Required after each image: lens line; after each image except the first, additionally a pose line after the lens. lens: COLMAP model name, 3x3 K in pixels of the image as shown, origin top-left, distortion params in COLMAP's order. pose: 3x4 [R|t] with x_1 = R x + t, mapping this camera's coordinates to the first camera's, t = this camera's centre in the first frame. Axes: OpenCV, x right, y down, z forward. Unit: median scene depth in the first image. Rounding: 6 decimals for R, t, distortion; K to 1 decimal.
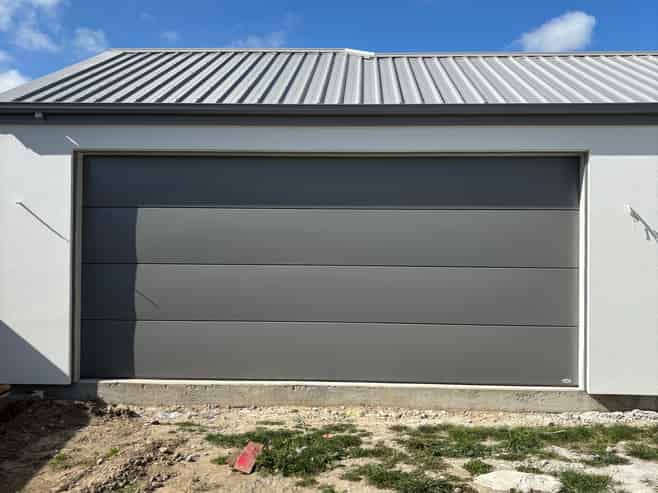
lens RADIAL K [[658.3, 0, 329.0], [0, 658.3, 246.5], [0, 0, 1]] dist [0.134979, -0.251449]
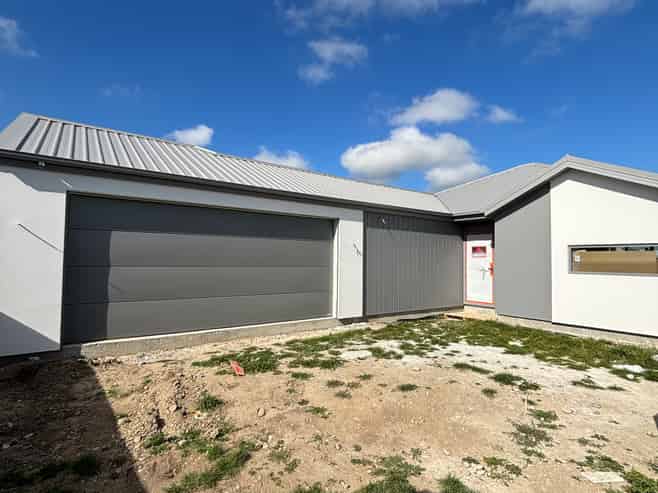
lens RADIAL K [[352.3, 0, 329.0], [0, 352.3, 246.5], [0, 0, 1]] dist [0.002583, 0.000048]
pose [[0.781522, 0.025427, 0.623359, -0.426013], [-0.016138, 0.999659, -0.020544, -0.013503], [-0.623669, 0.005995, 0.781666, 0.027718]]
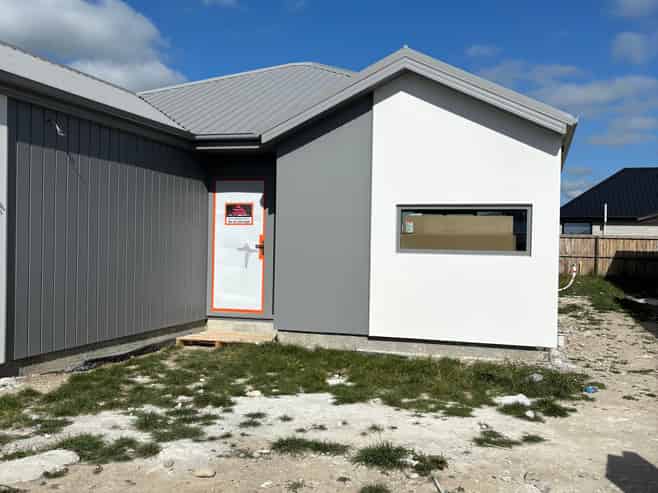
lens RADIAL K [[658.3, 0, 329.0], [0, 658.3, 246.5], [0, 0, 1]] dist [0.134979, -0.251449]
pose [[0.240473, -0.005593, 0.970640, -0.356849], [-0.032654, 0.999371, 0.013849, 0.015178], [-0.970106, -0.035026, 0.240139, 0.272574]]
